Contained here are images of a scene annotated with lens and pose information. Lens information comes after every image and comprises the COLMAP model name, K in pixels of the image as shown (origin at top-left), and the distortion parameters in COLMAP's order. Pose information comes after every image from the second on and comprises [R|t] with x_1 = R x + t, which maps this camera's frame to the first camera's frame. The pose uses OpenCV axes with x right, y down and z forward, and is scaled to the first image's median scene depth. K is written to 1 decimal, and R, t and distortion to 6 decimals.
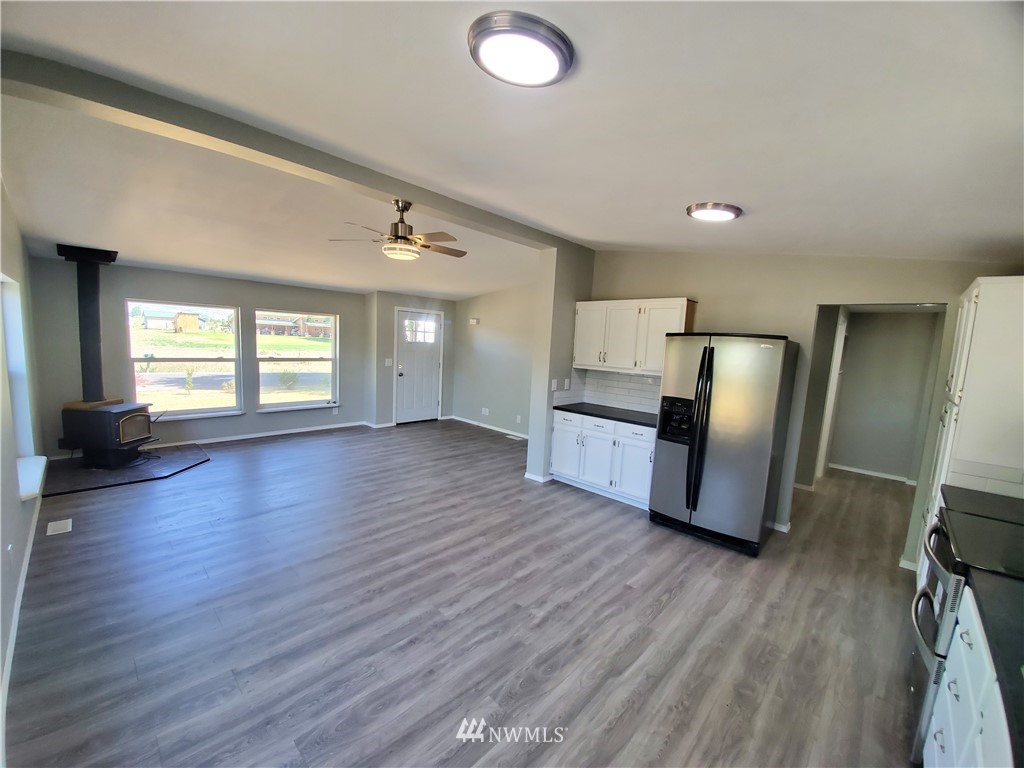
lens RADIAL K [[407.6, 0, 518.0], [0, 407.6, 374.4], [0, 0, 1]] dist [-0.003150, -0.005850]
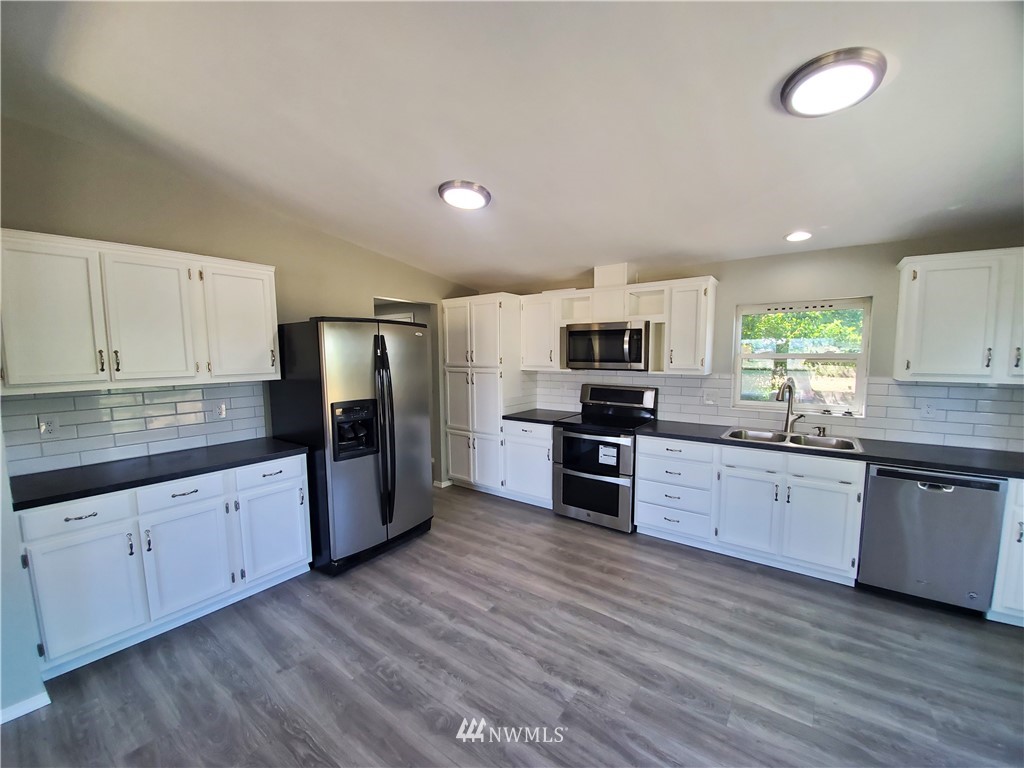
lens RADIAL K [[407.6, 0, 516.4], [0, 407.6, 387.9], [0, 0, 1]] dist [-0.003150, -0.005850]
pose [[-0.126415, -0.133911, 0.982897, -0.471305], [0.077004, 0.986532, 0.144310, -0.063604], [-0.988984, 0.093930, -0.114401, 0.890214]]
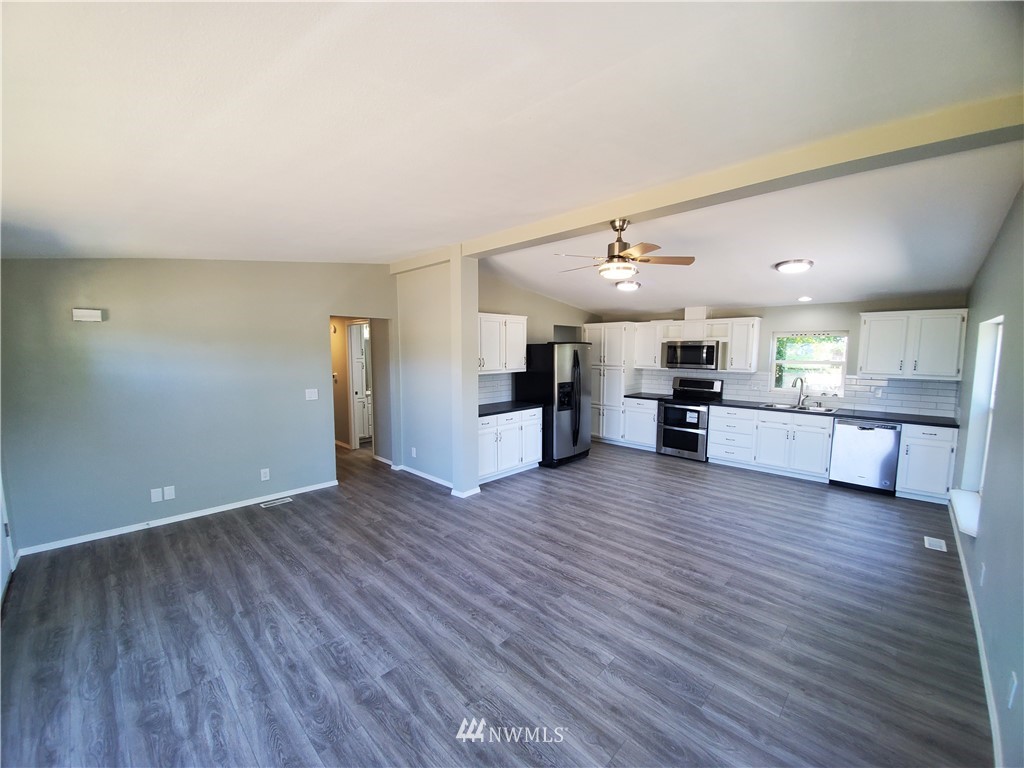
lens RADIAL K [[407.6, 0, 514.8], [0, 407.6, 390.9], [0, 0, 1]] dist [-0.003150, -0.005850]
pose [[0.013564, -0.151769, 0.988323, -1.361003], [0.078980, 0.985488, 0.150250, -0.188745], [-0.996784, 0.076019, 0.025354, 1.323308]]
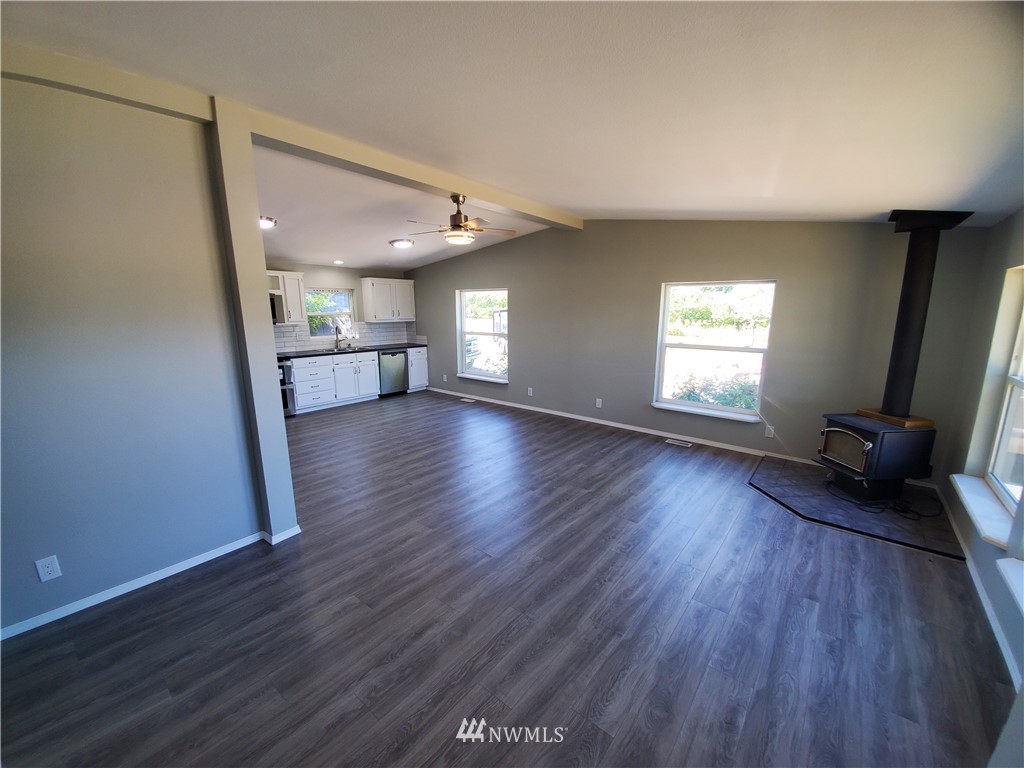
lens RADIAL K [[407.6, 0, 519.2], [0, 407.6, 396.2], [0, 0, 1]] dist [-0.003150, -0.005850]
pose [[-0.995703, -0.032313, -0.086785, -0.390687], [-0.056267, 0.955422, 0.289832, -0.216456], [0.073551, 0.293469, -0.953135, 2.435297]]
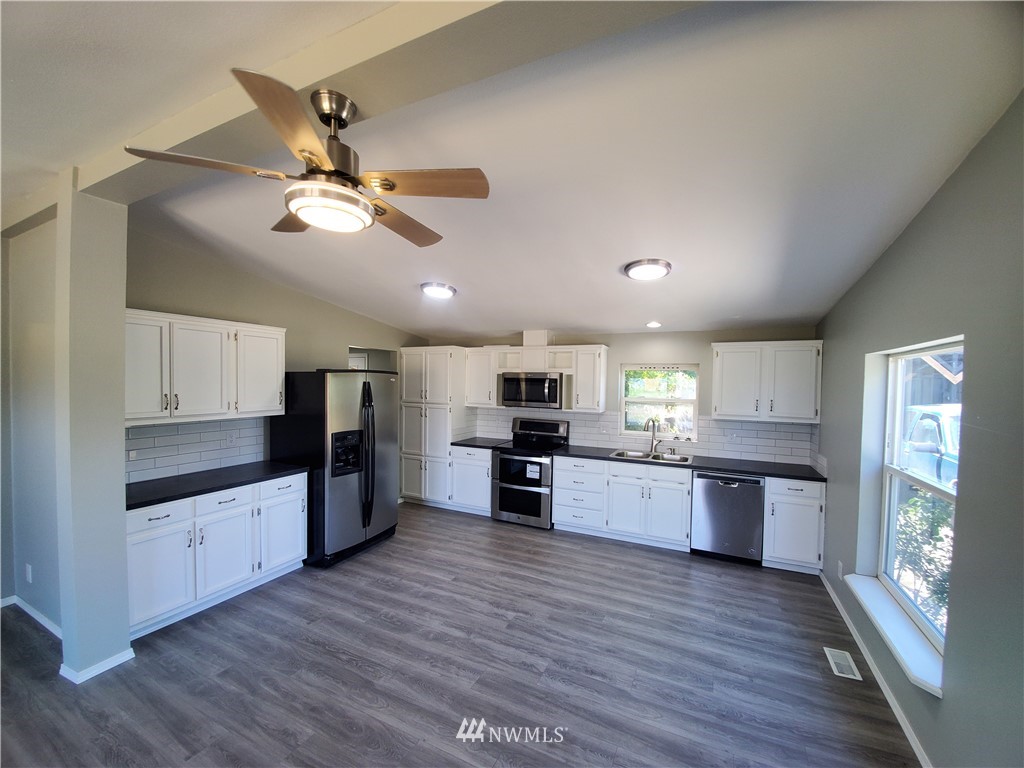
lens RADIAL K [[407.6, 0, 518.1], [0, 407.6, 388.2], [0, 0, 1]] dist [-0.003150, -0.005850]
pose [[-0.309207, -0.069845, 0.948426, -0.820145], [0.043312, 0.995230, 0.087413, -0.140866], [-0.950008, 0.068107, -0.304707, 1.022698]]
